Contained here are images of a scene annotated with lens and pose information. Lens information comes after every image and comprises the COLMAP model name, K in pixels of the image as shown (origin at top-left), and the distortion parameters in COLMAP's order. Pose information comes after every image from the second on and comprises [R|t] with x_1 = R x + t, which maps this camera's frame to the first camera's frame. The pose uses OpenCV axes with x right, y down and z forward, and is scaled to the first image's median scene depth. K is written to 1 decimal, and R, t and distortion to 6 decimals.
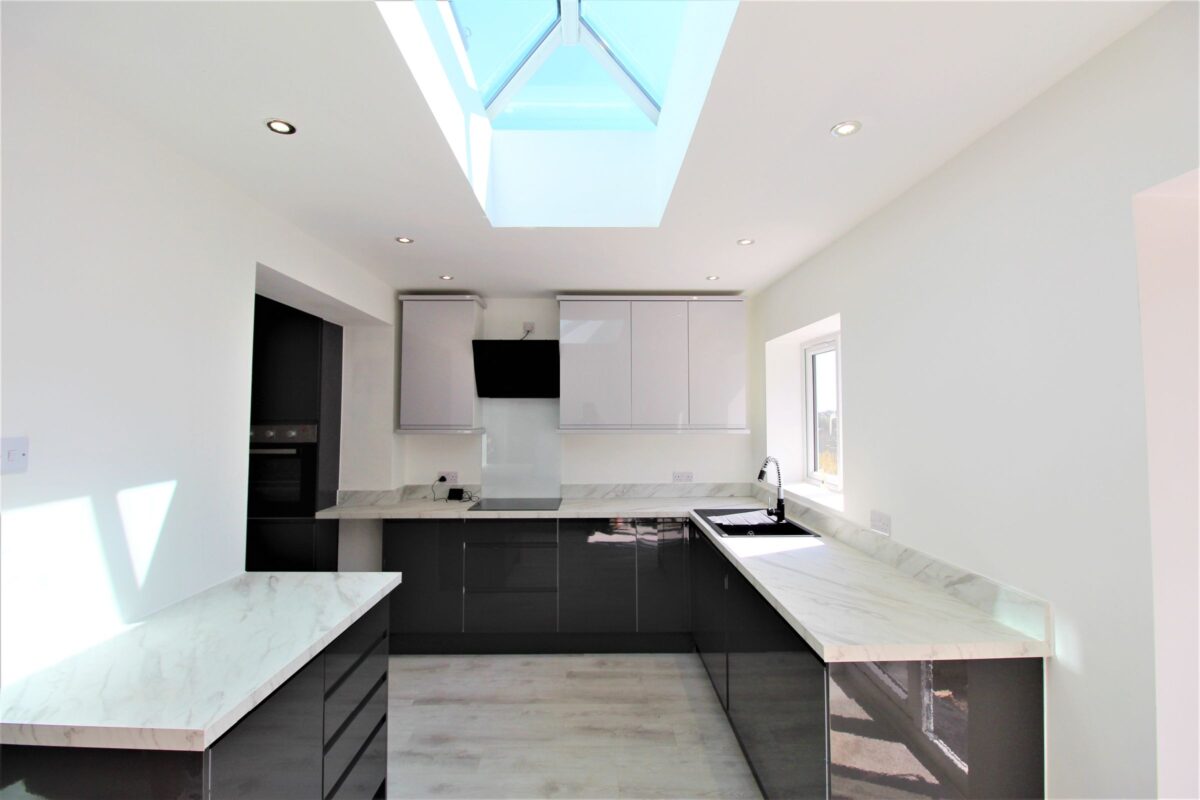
lens RADIAL K [[553.3, 0, 601.1], [0, 553.3, 383.0], [0, 0, 1]] dist [0.002855, -0.014501]
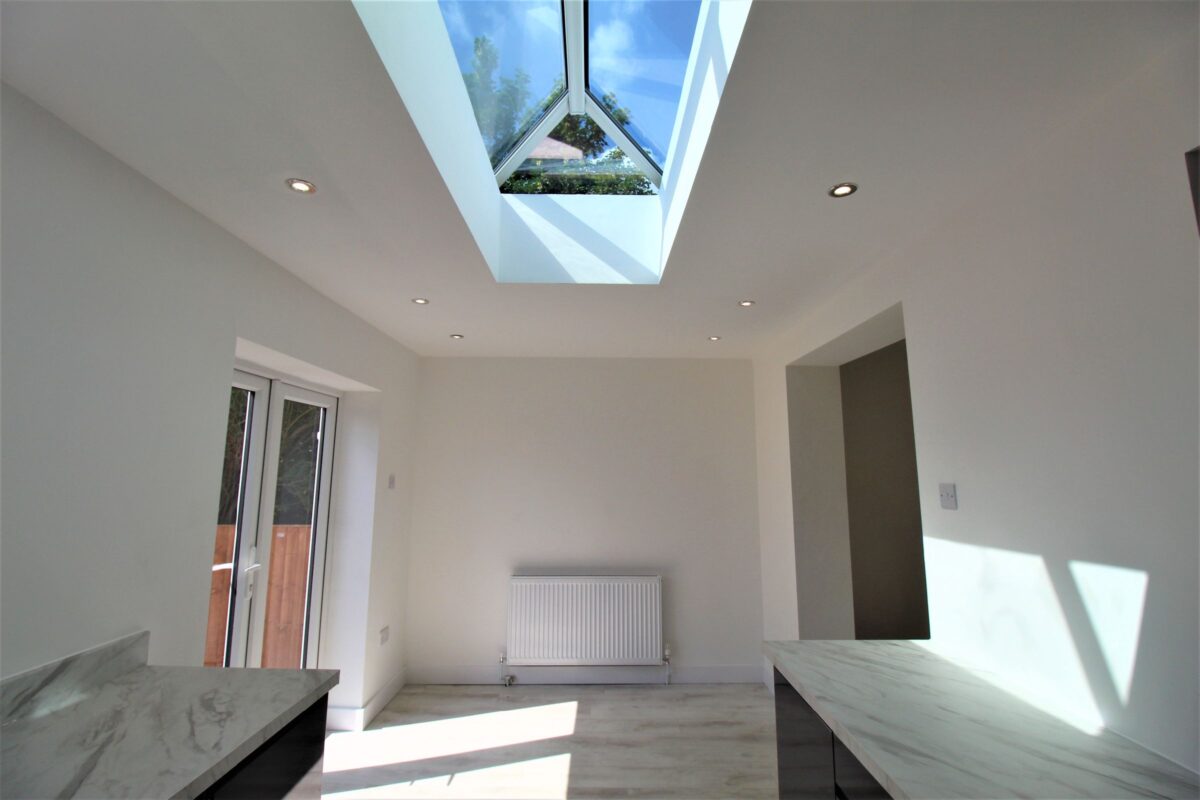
lens RADIAL K [[559.1, 0, 593.6], [0, 559.1, 388.0], [0, 0, 1]] dist [0.001222, -0.006117]
pose [[-0.999582, -0.005645, 0.028344, -0.065073], [-0.011401, 0.978225, -0.207235, 0.057044], [-0.026557, -0.207471, -0.977881, 0.938749]]
